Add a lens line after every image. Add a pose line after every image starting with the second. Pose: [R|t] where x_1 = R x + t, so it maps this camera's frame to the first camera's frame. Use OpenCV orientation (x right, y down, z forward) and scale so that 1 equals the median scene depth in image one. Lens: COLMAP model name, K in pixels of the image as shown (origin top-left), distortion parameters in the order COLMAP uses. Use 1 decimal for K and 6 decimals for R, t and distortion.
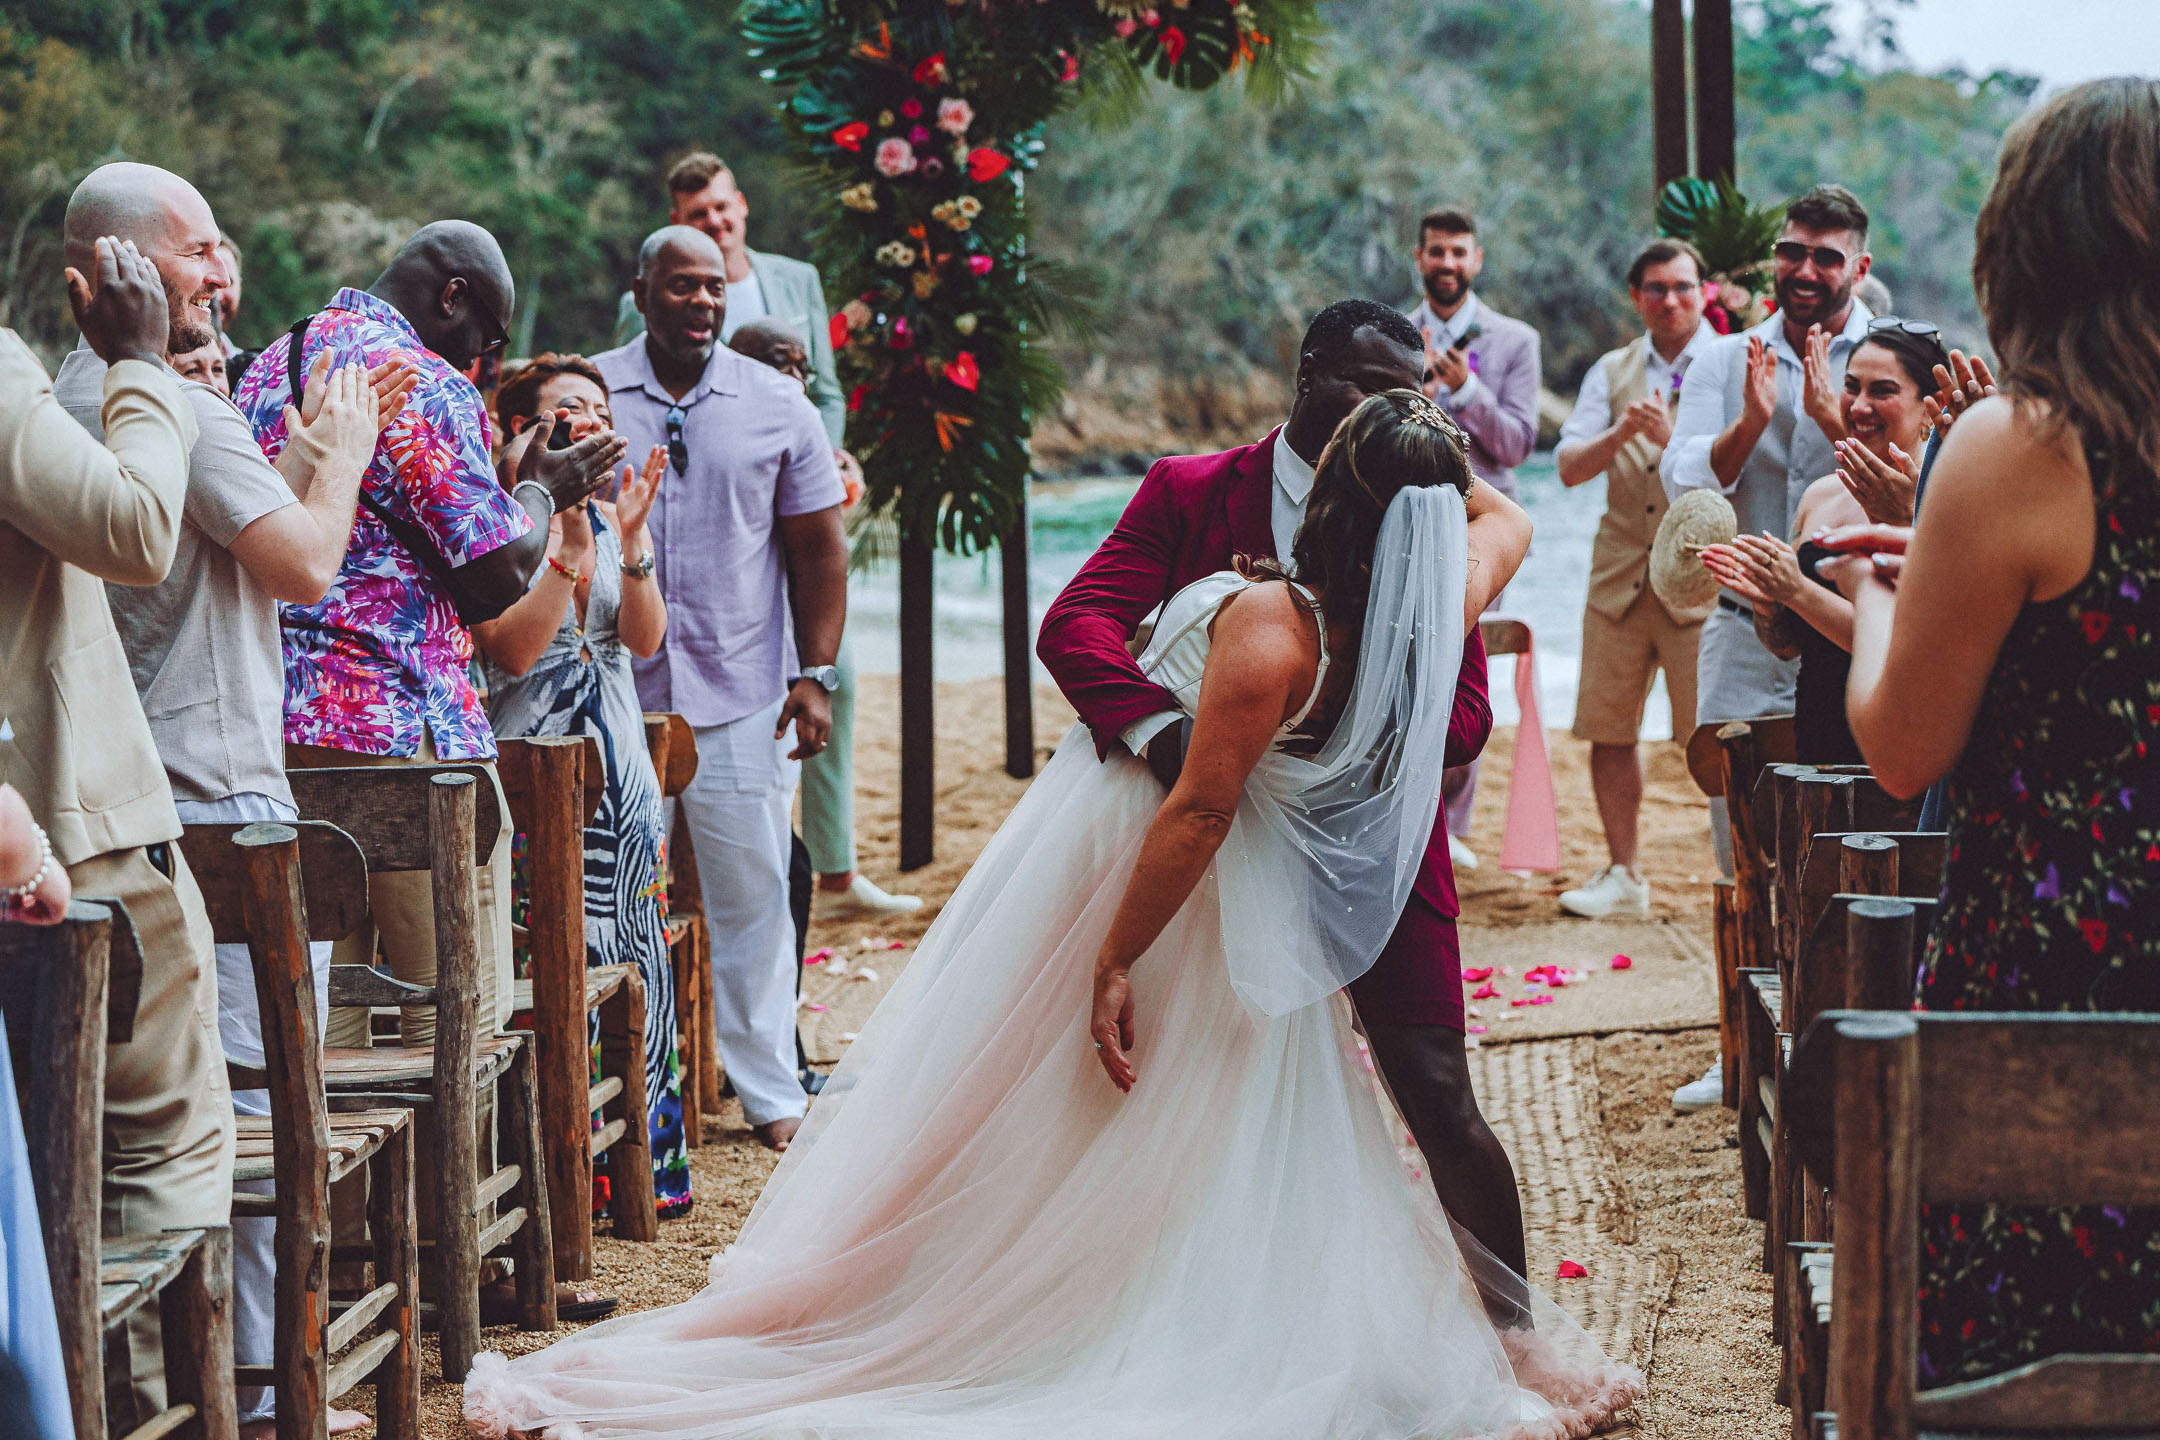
lens RADIAL K [[4251.4, 0, 1078.3], [0, 4251.4, 653.8], [0, 0, 1]] dist [-0.029594, 0.068906]
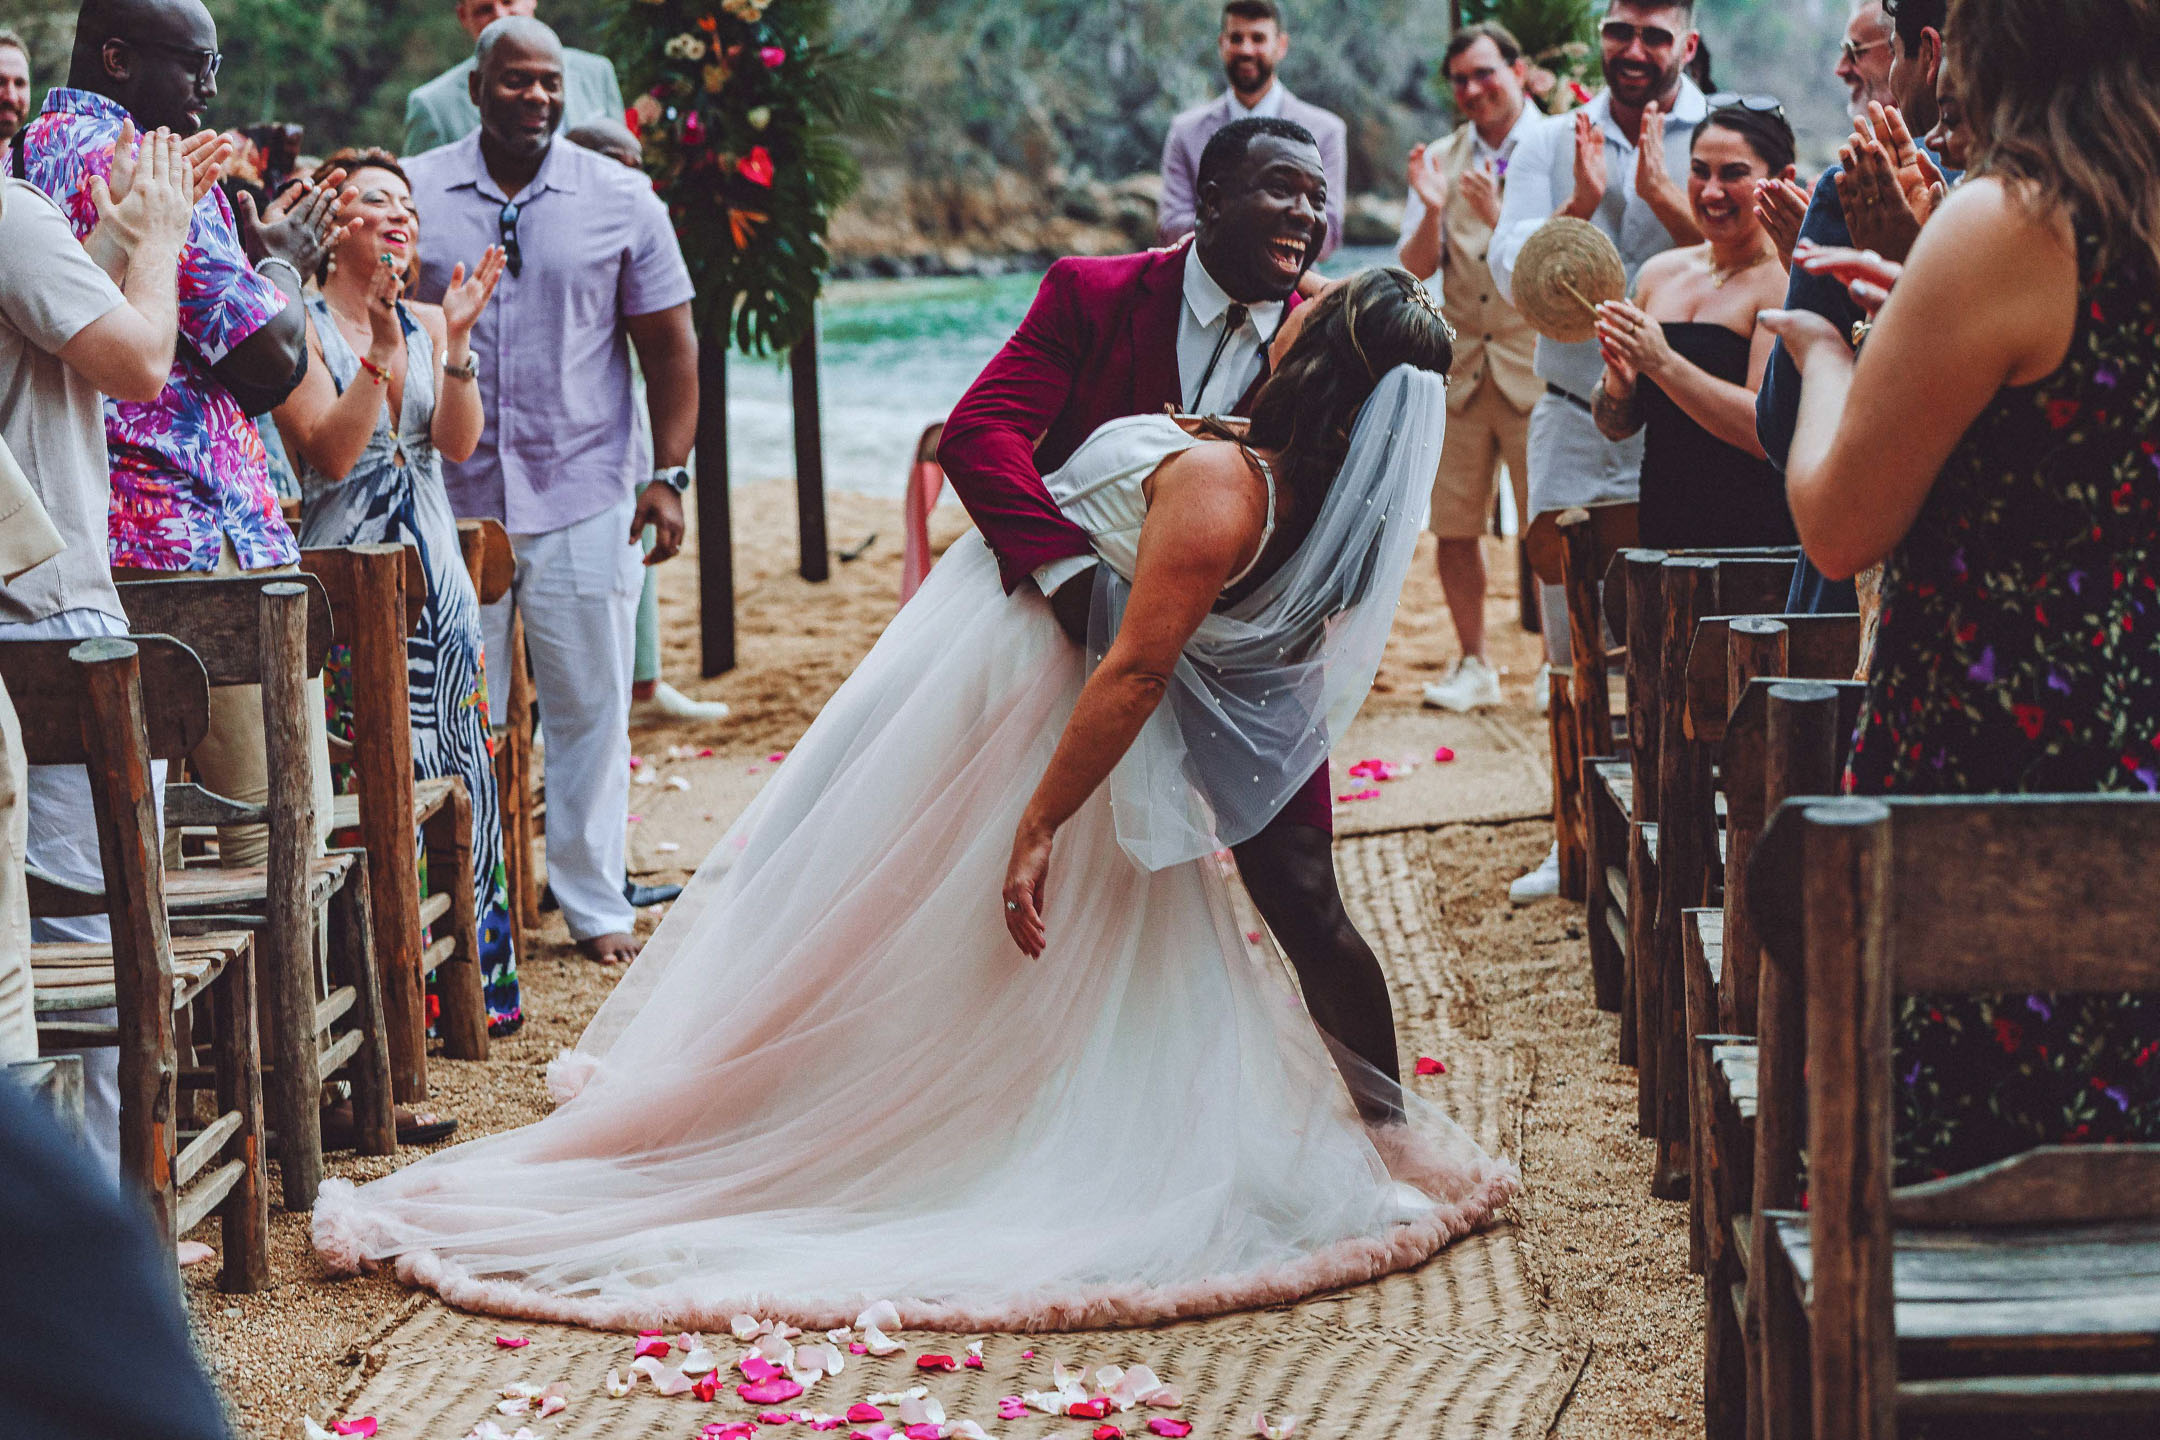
lens RADIAL K [[4251.4, 0, 1078.3], [0, 4251.4, 653.8], [0, 0, 1]] dist [-0.029594, 0.068906]
pose [[0.998143, -0.019430, 0.057725, -0.018239], [0.016742, 0.998770, 0.046676, 0.001794], [-0.058561, -0.045623, 0.997241, 0.022964]]
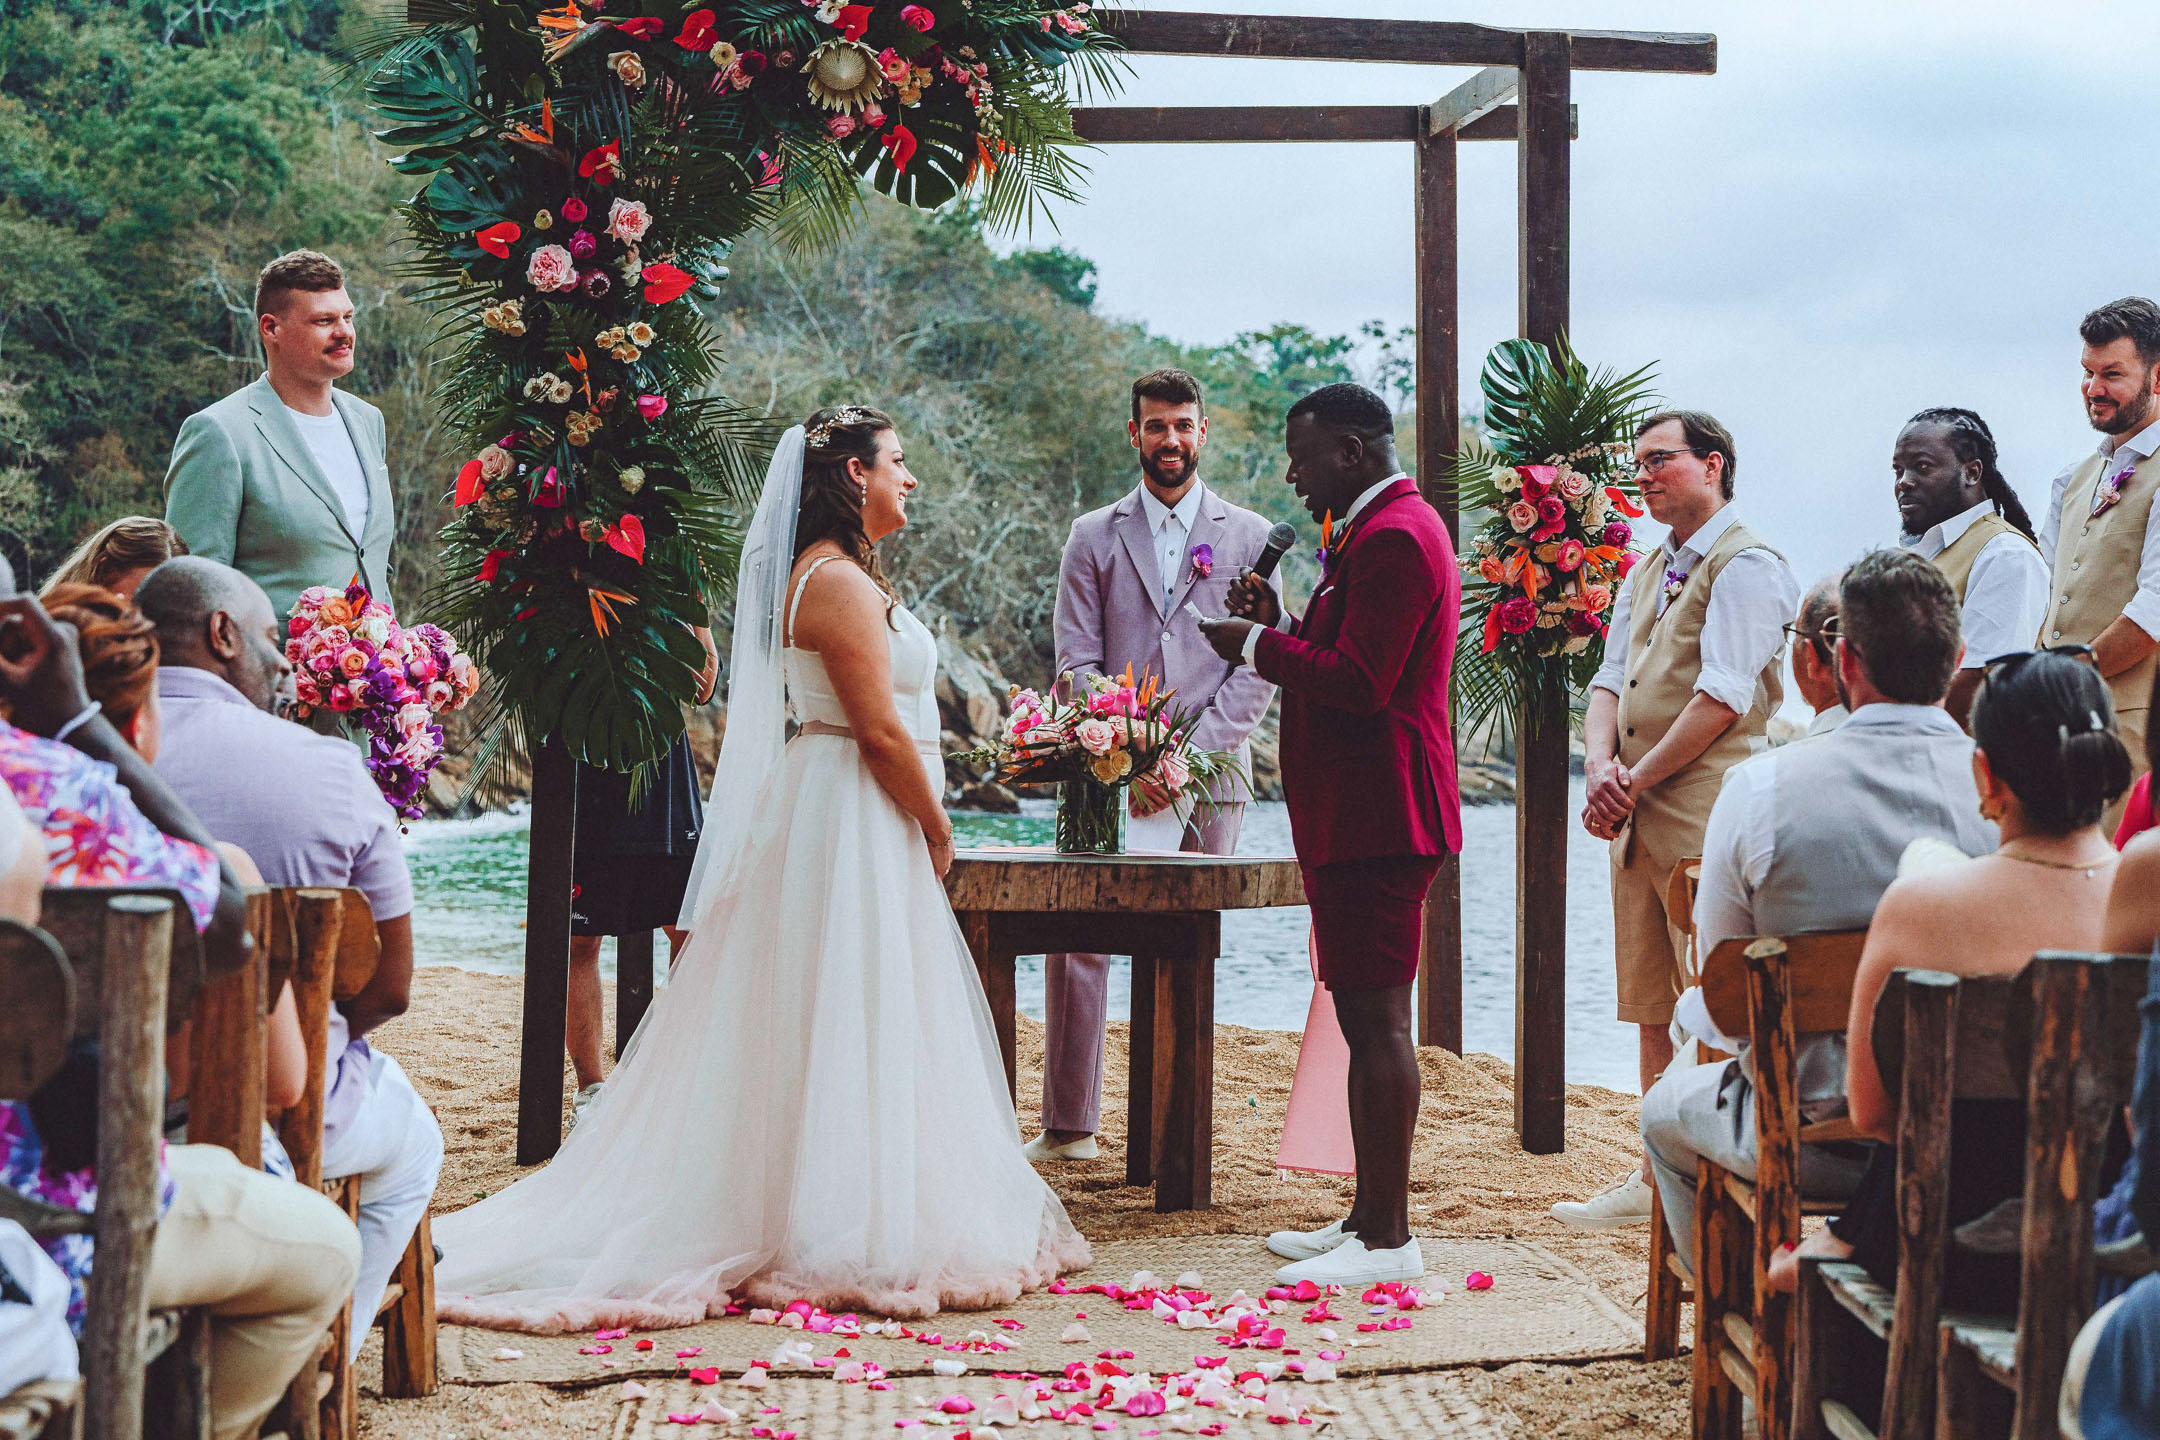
lens RADIAL K [[4680.9, 0, 1150.0], [0, 4680.9, 719.7], [0, 0, 1]] dist [-0.128001, -0.014442]
pose [[0.990680, 0.036462, 0.131235, -0.067107], [-0.027985, 0.997436, -0.065866, 0.035329], [-0.133301, 0.061580, 0.989161, 0.182549]]
